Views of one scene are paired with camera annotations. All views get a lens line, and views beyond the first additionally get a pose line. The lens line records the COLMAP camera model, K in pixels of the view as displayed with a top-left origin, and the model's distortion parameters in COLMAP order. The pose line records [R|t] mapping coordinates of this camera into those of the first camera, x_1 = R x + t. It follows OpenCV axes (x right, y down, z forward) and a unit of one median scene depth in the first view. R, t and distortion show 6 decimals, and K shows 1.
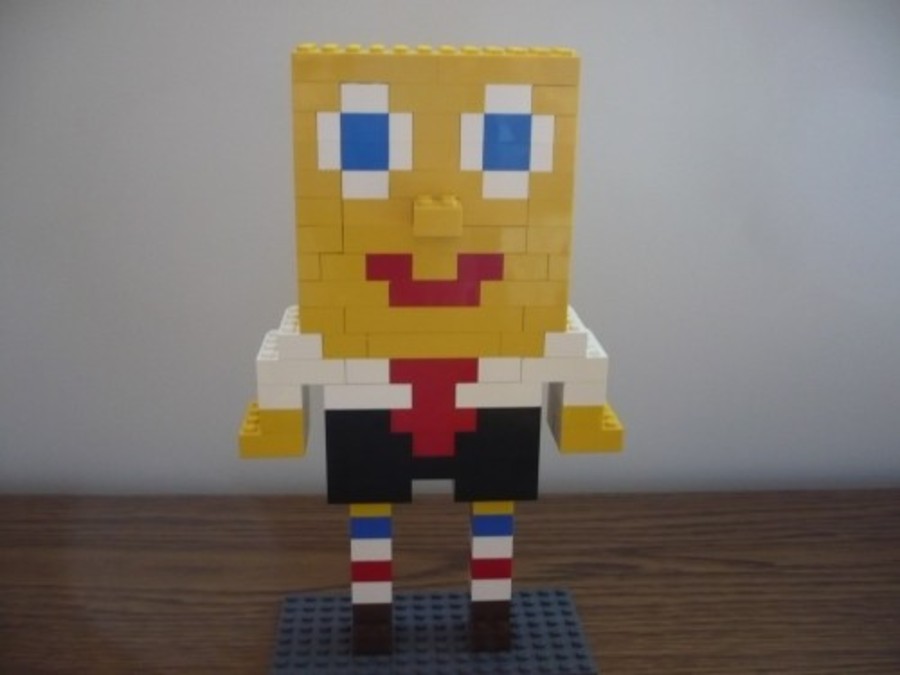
lens RADIAL K [[937.7, 0, 460.1], [0, 937.7, 312.0], [0, 0, 1]] dist [-0.082528, 0.000000]
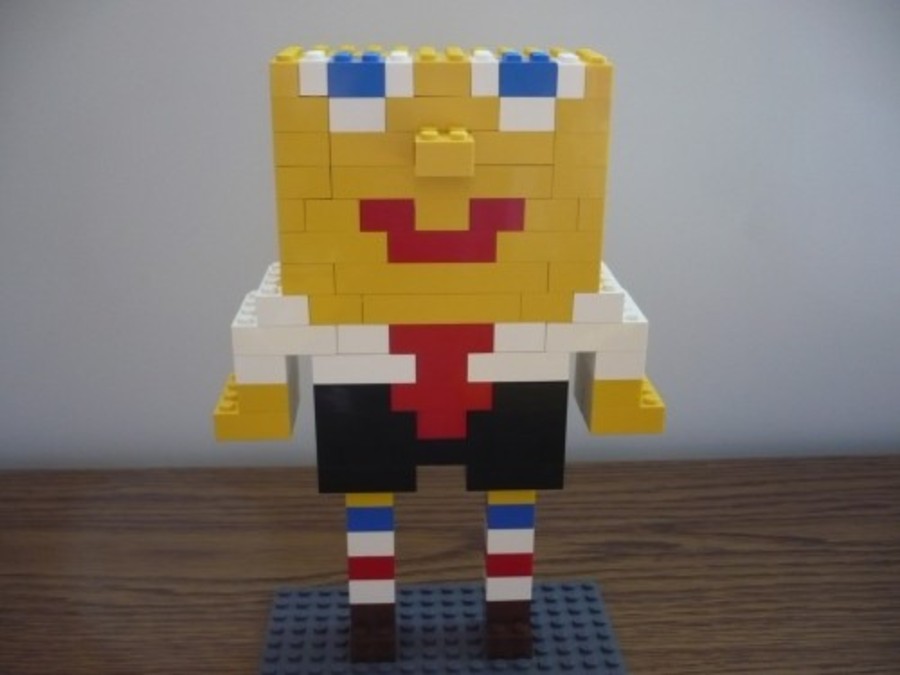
lens RADIAL K [[937.7, 0, 451.4], [0, 937.7, 329.5], [0, 0, 1]] dist [-0.082528, 0.000000]
pose [[0.999633, -0.001223, -0.027076, 0.003577], [0.003061, 0.997684, 0.067945, -0.002797], [0.026930, -0.068003, 0.997322, 0.152043]]
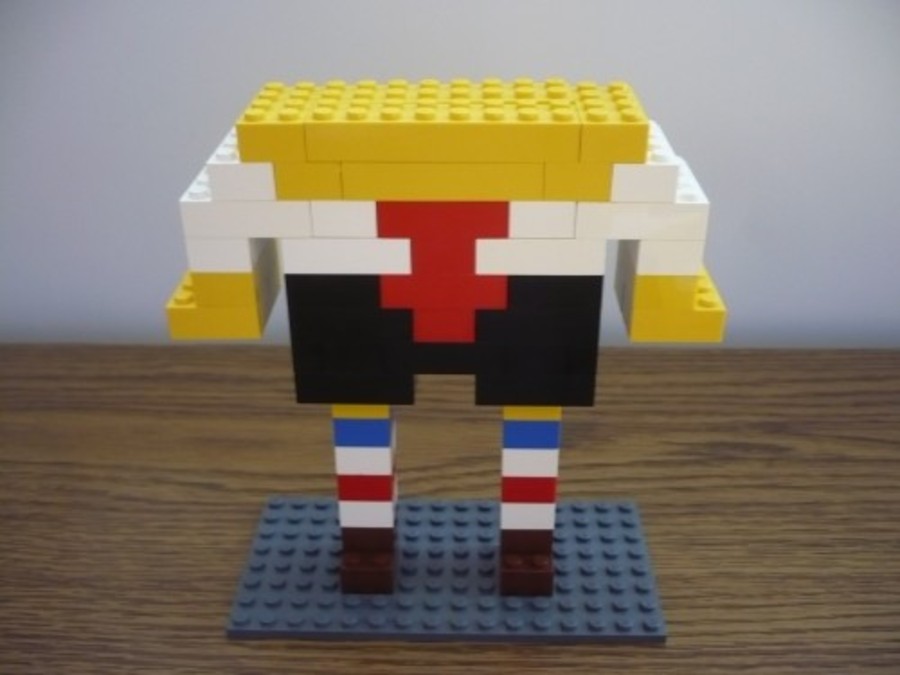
lens RADIAL K [[937.7, 0, 456.8], [0, 937.7, 336.3], [0, 0, 1]] dist [-0.082528, 0.000000]
pose [[0.995158, 0.027554, -0.094345, 0.045311], [-0.005947, 0.975023, 0.222025, -0.004176], [0.098106, -0.220389, 0.970466, 0.322078]]
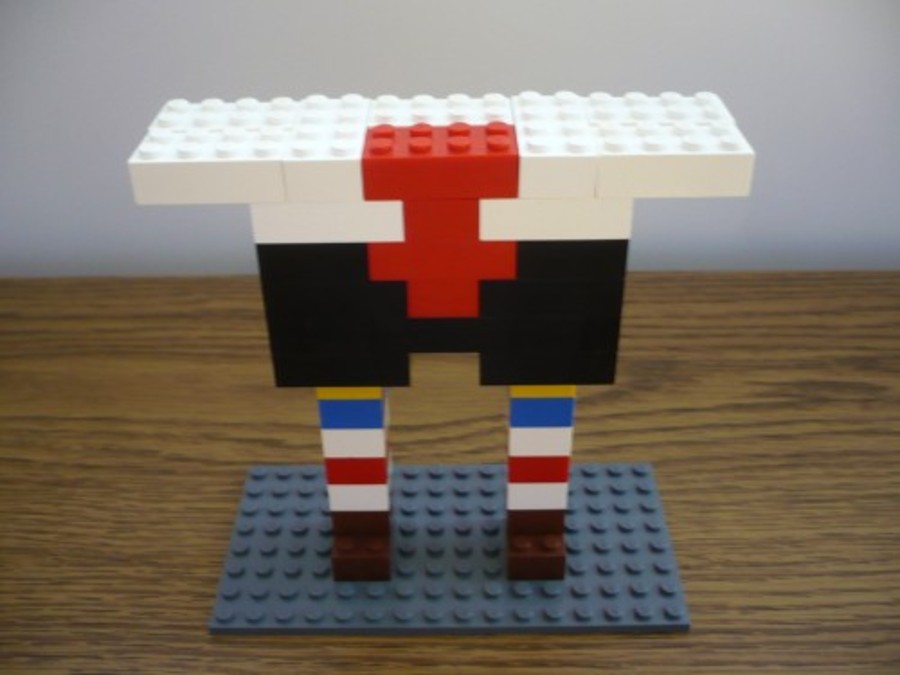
lens RADIAL K [[937.7, 0, 448.6], [0, 937.7, 336.6], [0, 0, 1]] dist [-0.082528, 0.000000]
pose [[0.996450, 0.019514, -0.081898, 0.023769], [0.009154, 0.941888, 0.335801, -0.035314], [0.083692, -0.335359, 0.938366, 0.422526]]
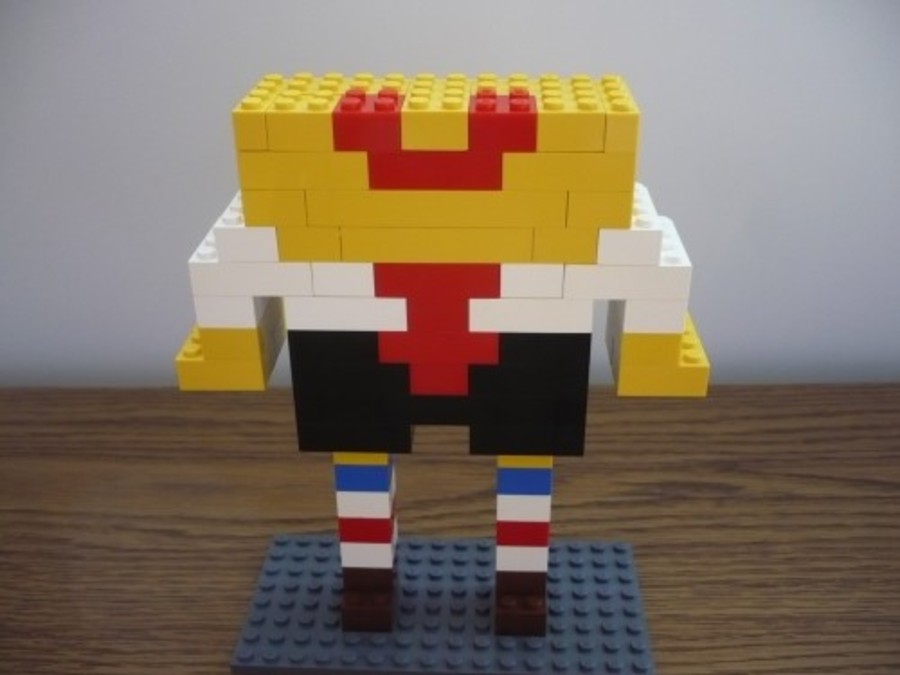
lens RADIAL K [[937.7, 0, 456.1], [0, 937.7, 332.8], [0, 0, 1]] dist [-0.082528, 0.000000]
pose [[0.992588, 0.030663, -0.117592, 0.066929], [-0.006062, 0.978932, 0.204097, -0.040333], [0.121373, -0.201871, 0.971862, 0.300213]]
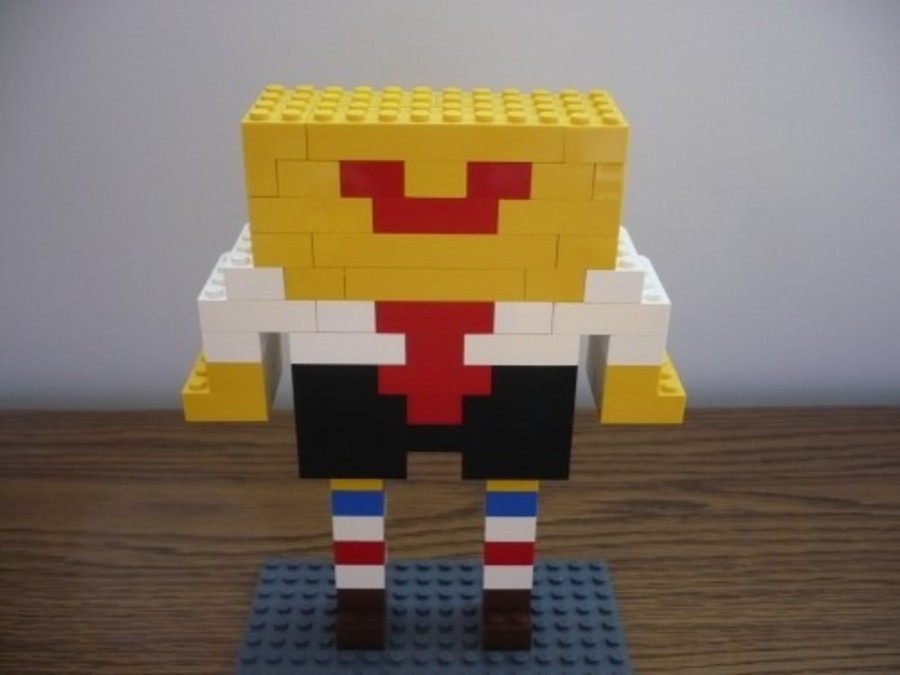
lens RADIAL K [[937.7, 0, 461.3], [0, 937.7, 335.8], [0, 0, 1]] dist [-0.082528, 0.000000]
pose [[0.998256, 0.025704, -0.053150, 0.031844], [-0.015296, 0.982113, 0.187669, -0.060776], [0.057024, -0.186529, 0.980793, 0.254850]]
